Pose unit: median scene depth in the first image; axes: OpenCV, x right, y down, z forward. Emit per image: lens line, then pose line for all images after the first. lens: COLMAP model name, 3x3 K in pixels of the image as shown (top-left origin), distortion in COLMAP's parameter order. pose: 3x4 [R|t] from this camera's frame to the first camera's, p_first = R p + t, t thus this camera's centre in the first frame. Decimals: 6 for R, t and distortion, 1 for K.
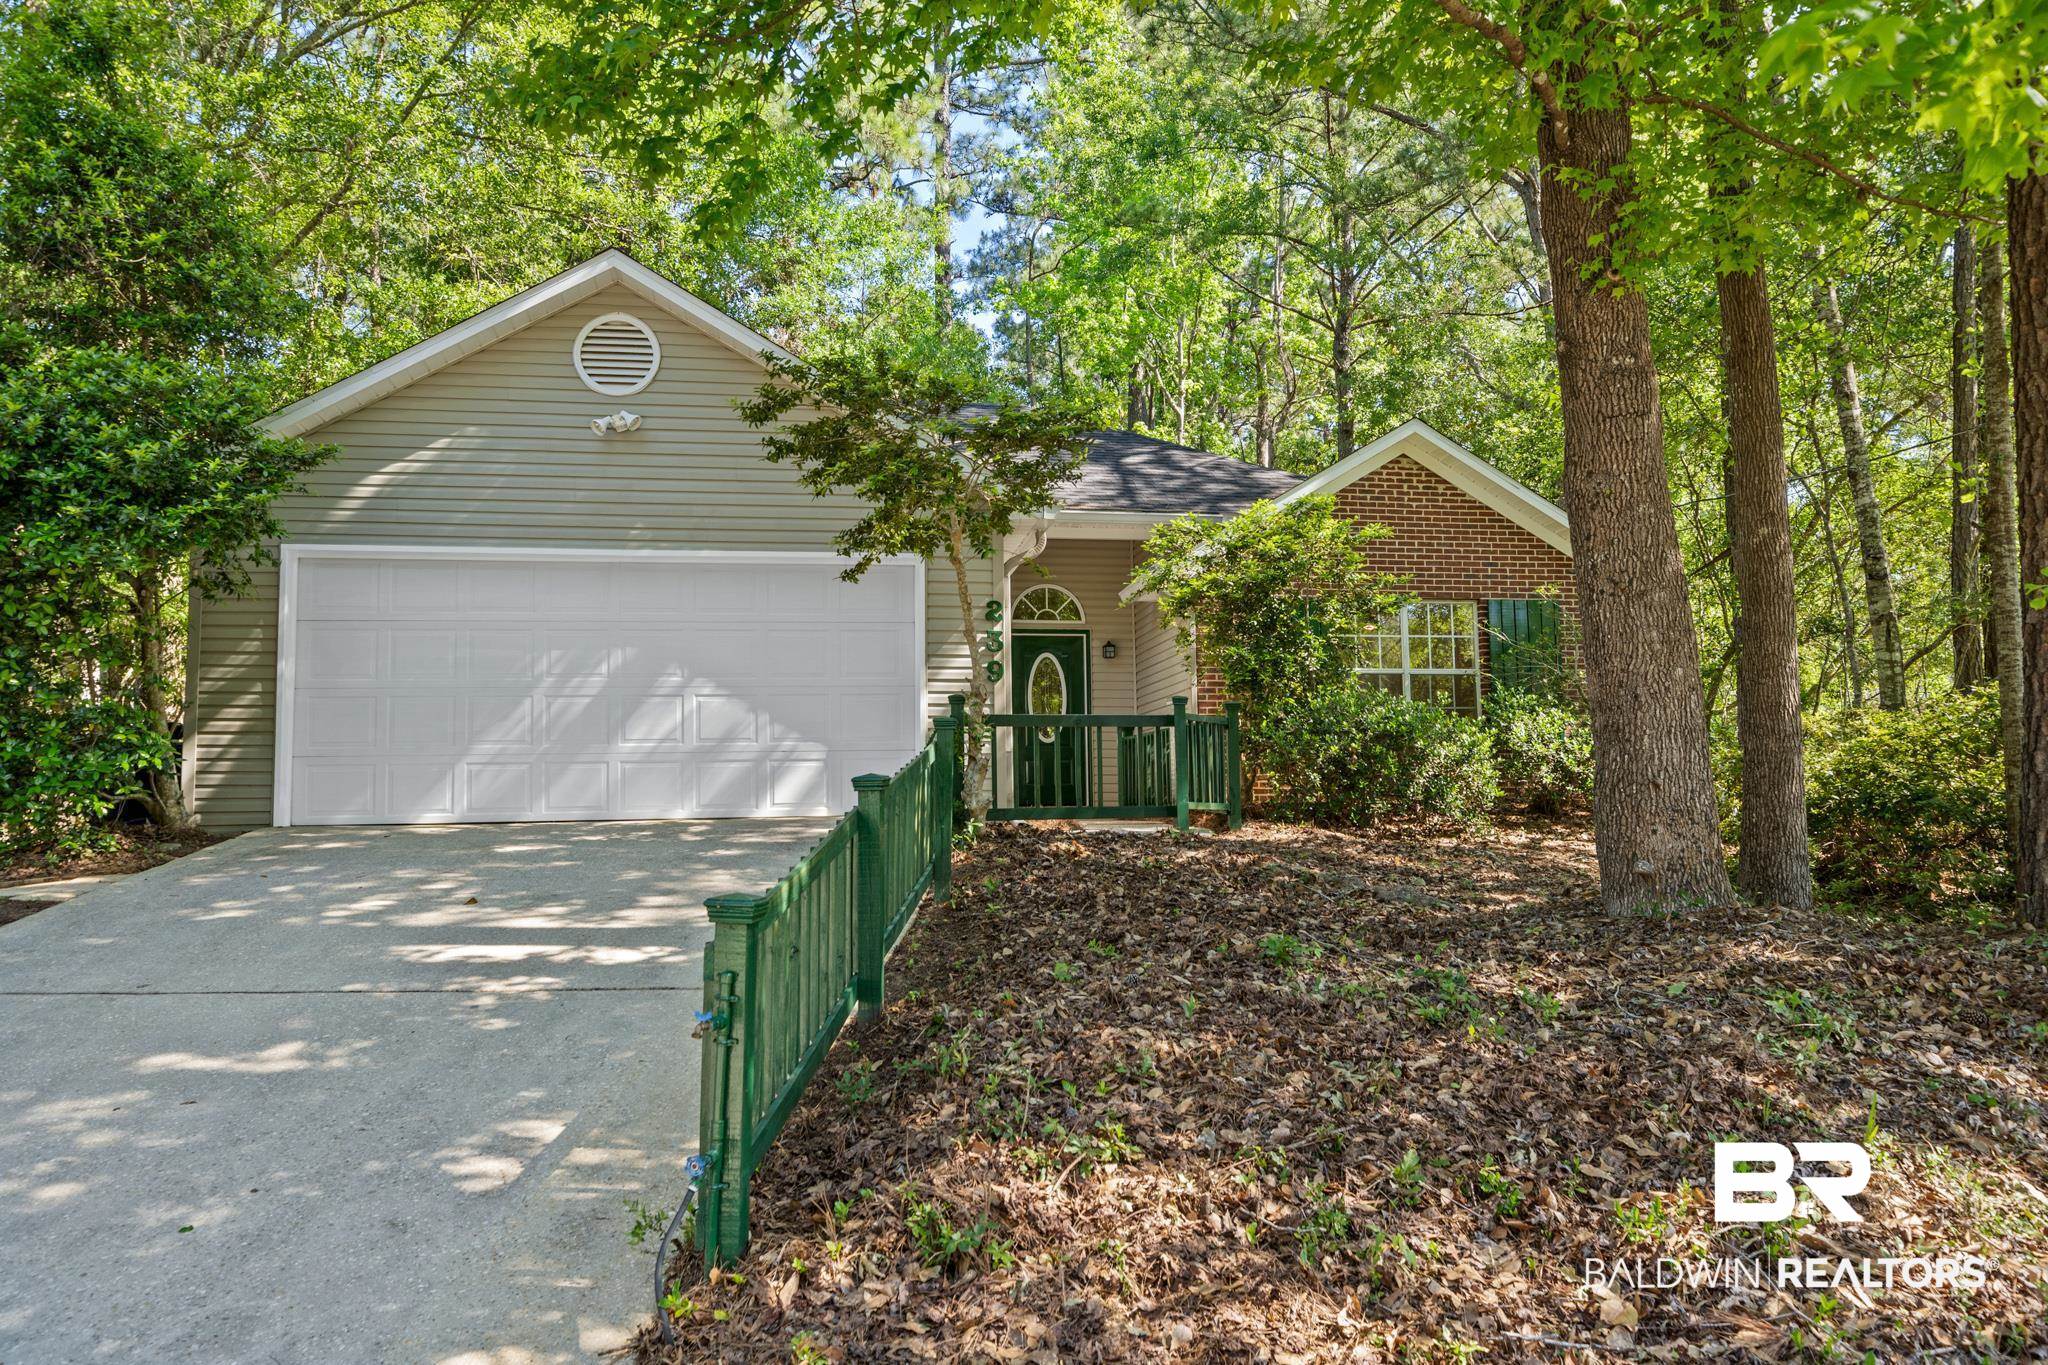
lens RADIAL K [[1459.8, 0, 1030.3], [0, 1459.8, 669.9], [0, 0, 1]] dist [0.013958, -0.005274]
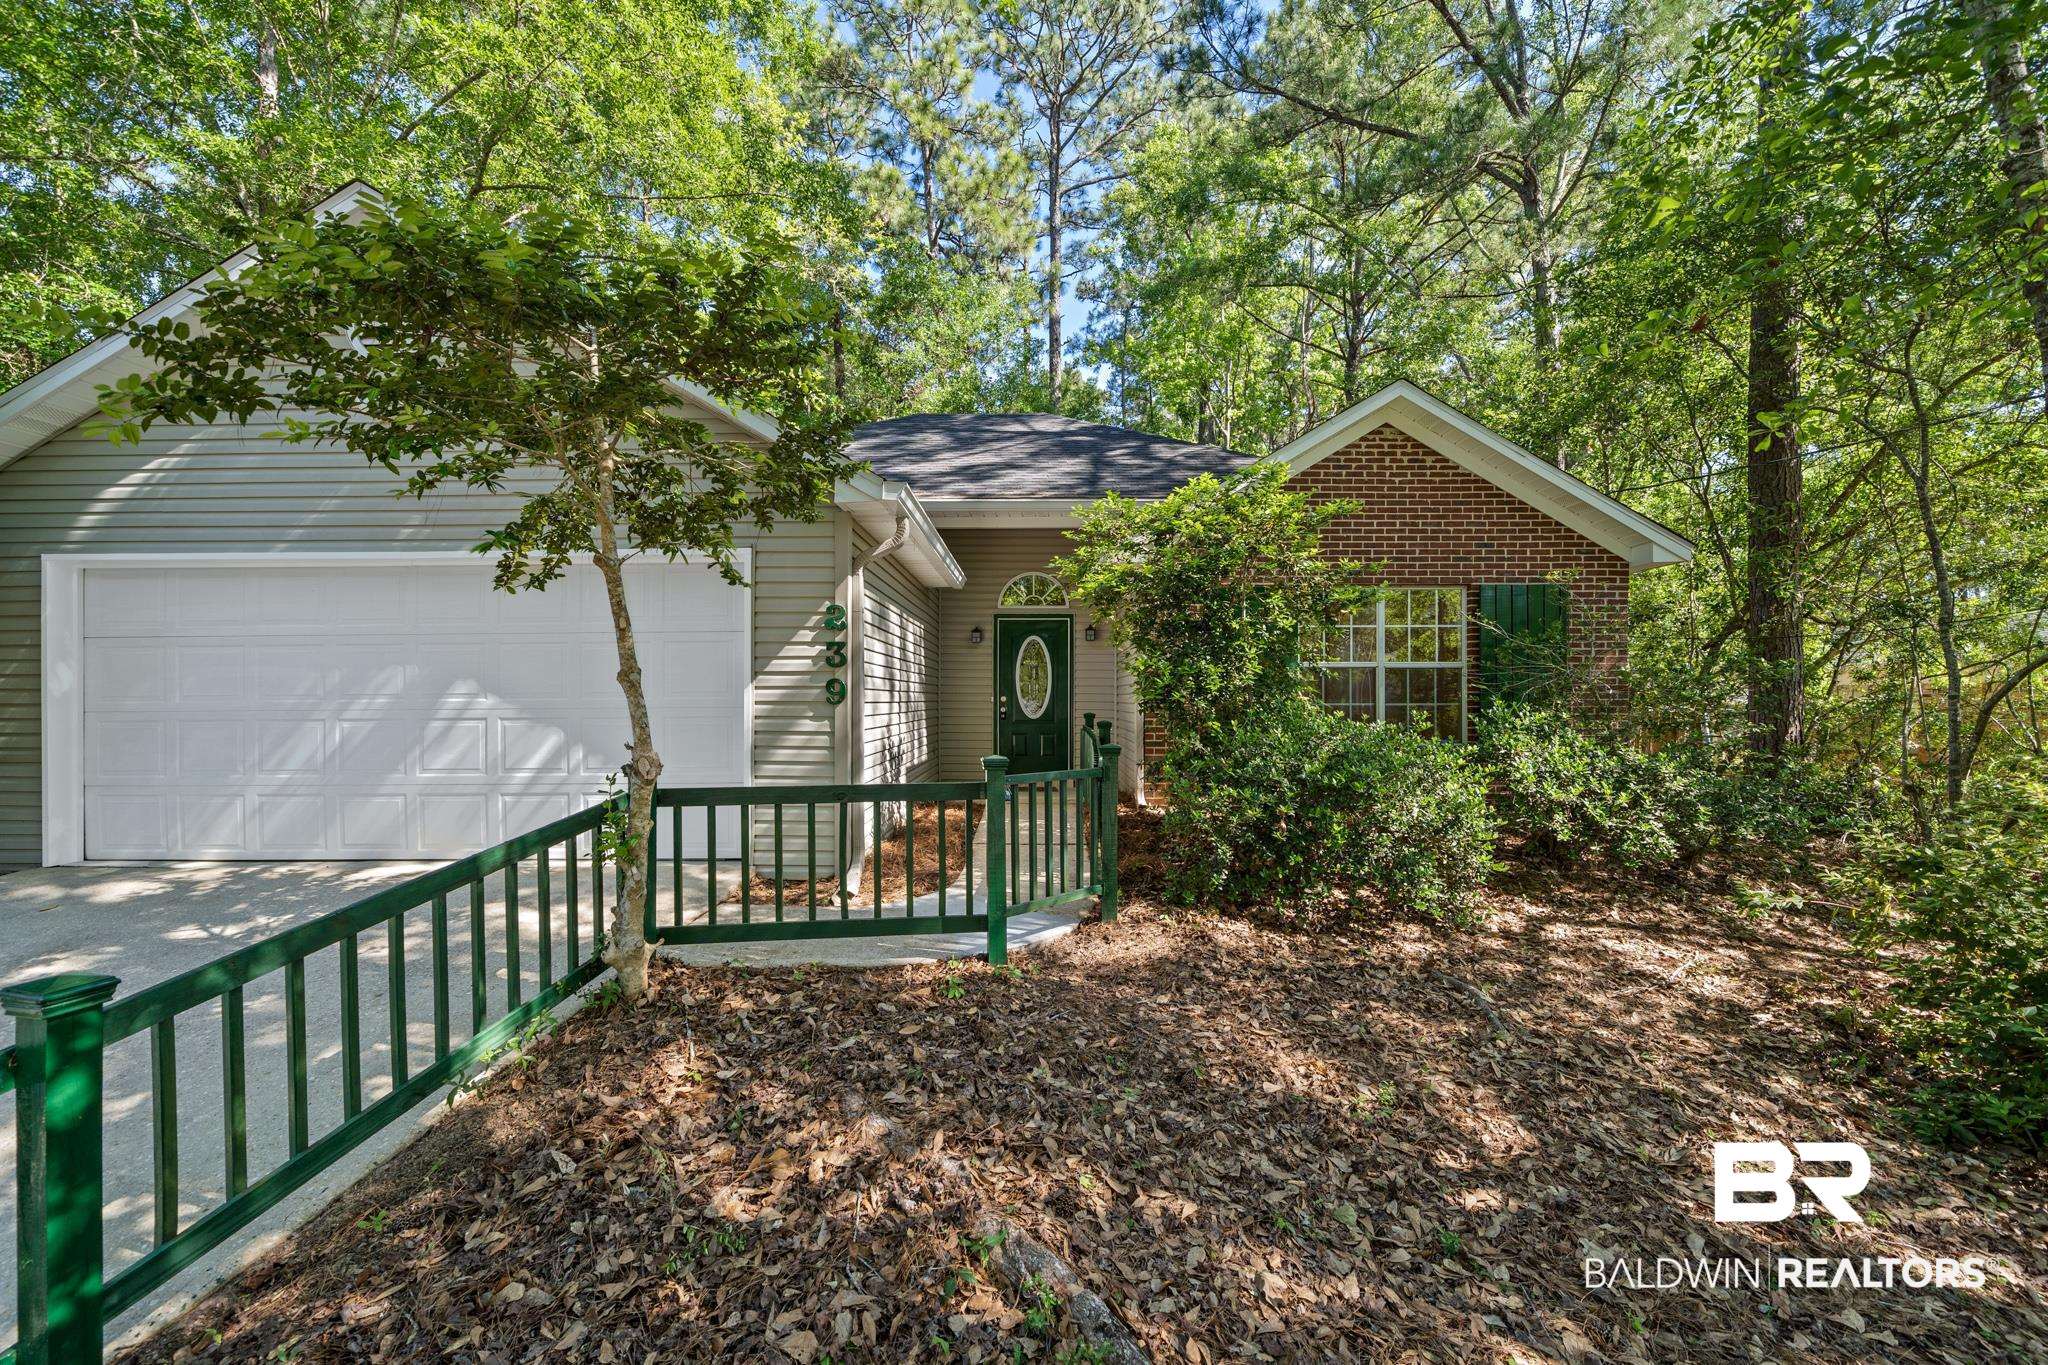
lens RADIAL K [[816.3, 0, 1018.2], [0, 816.3, 689.4], [0, 0, 1]] dist [-0.000434, 0.001048]
pose [[0.982278, 0.011426, -0.187079, 0.153804], [0.006898, 0.995260, 0.097002, -0.041731], [0.187301, -0.096573, 0.977544, 0.537909]]
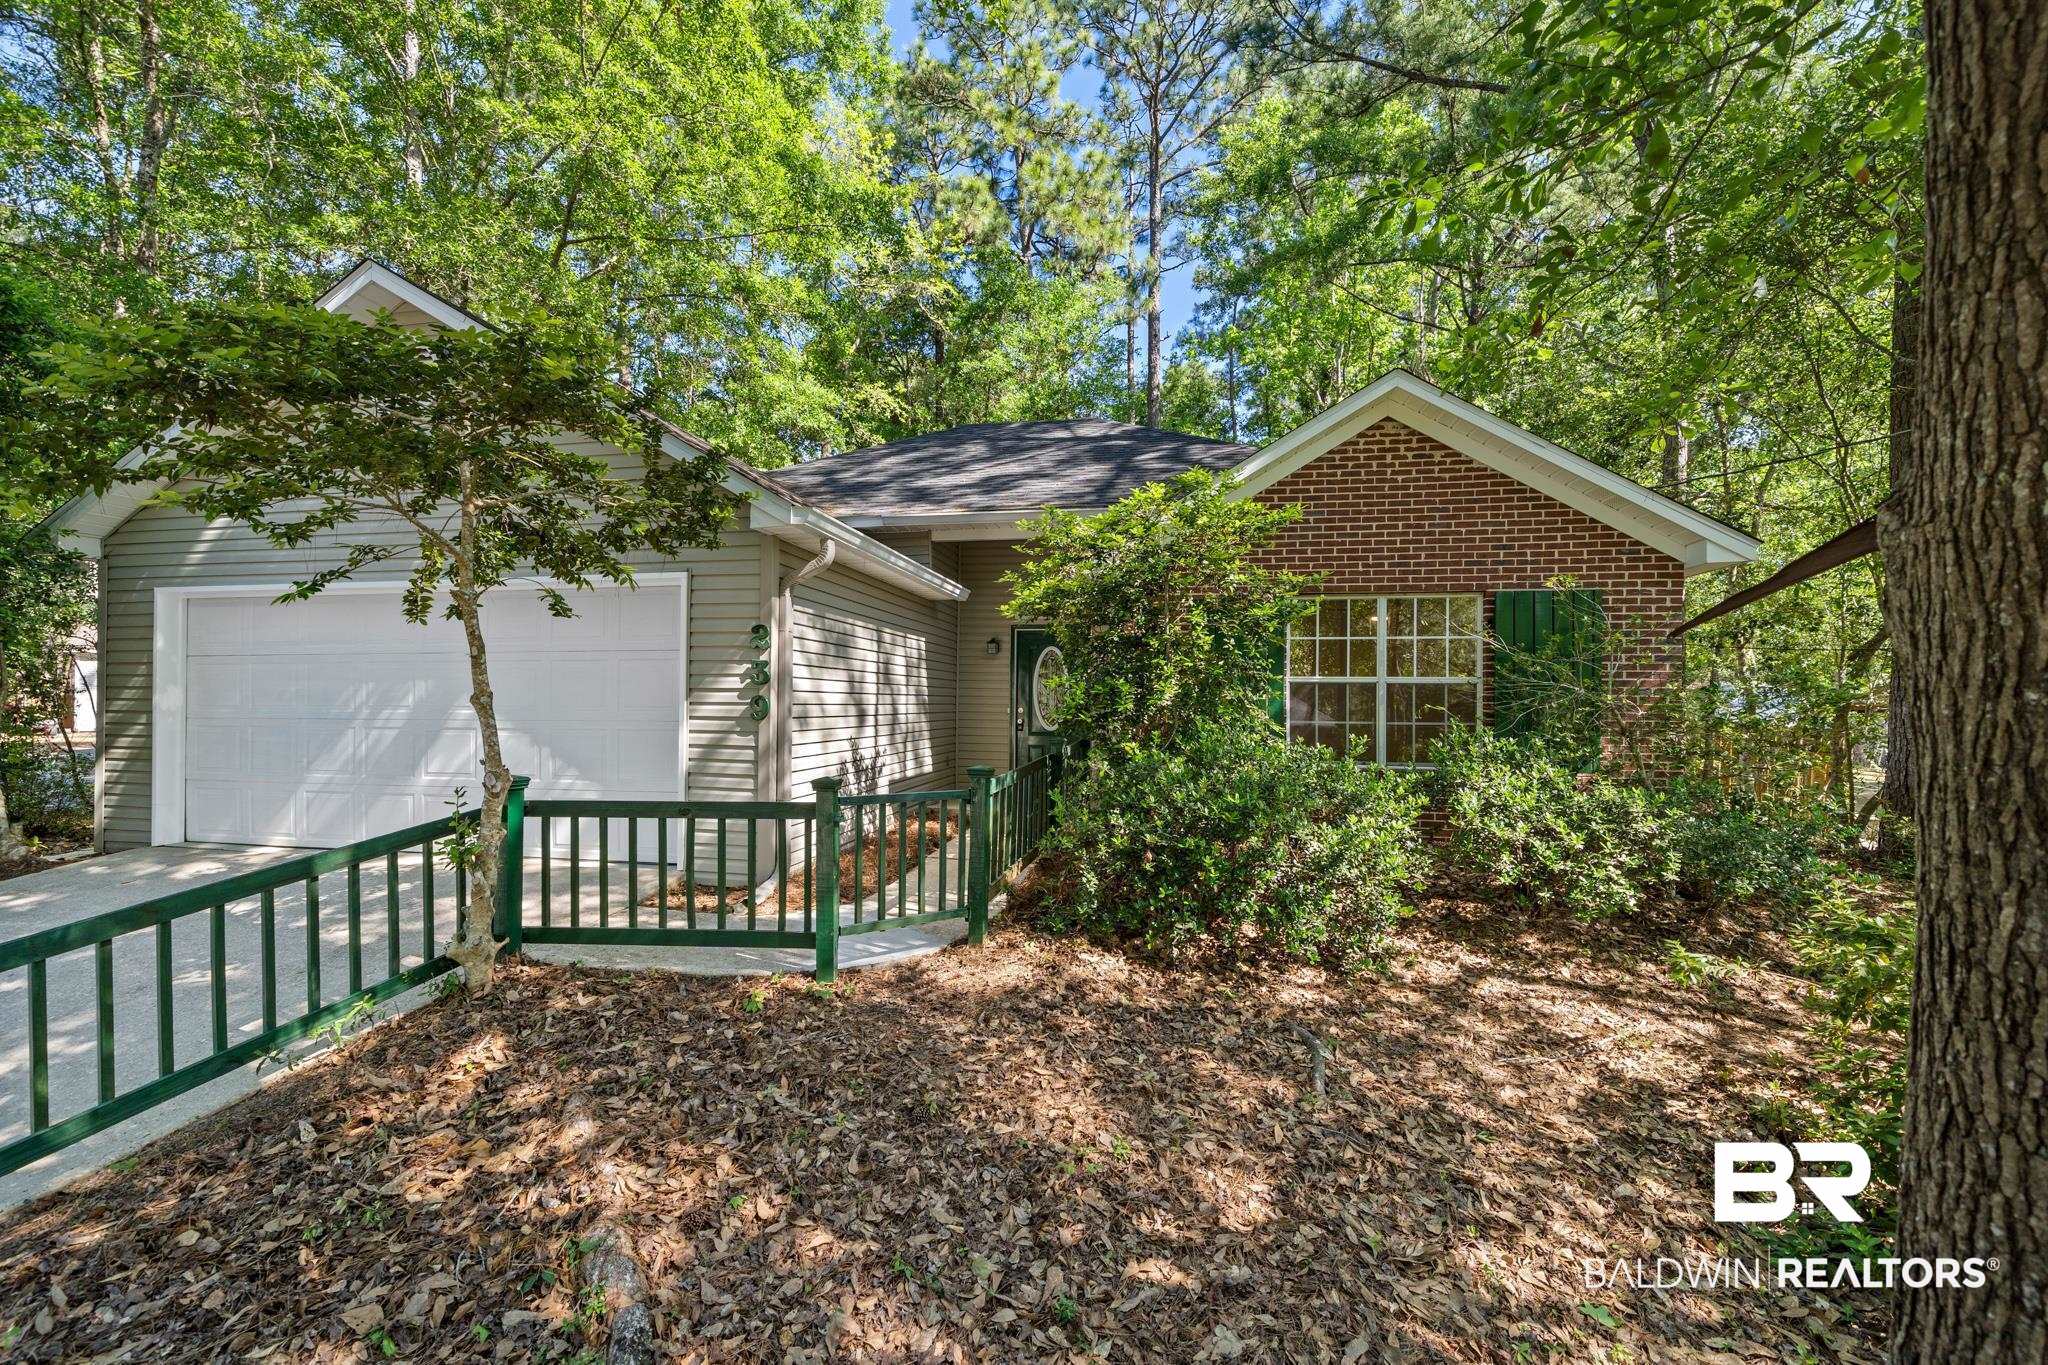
lens RADIAL K [[829.3, 0, 1012.4], [0, 829.3, 690.9], [0, 0, 1]] dist [-0.000202, -0.000910]
pose [[0.933504, 0.016658, -0.358180, 0.273579], [0.017569, 0.995596, 0.092092, -0.048531], [0.358137, -0.092261, 0.929100, 0.568070]]
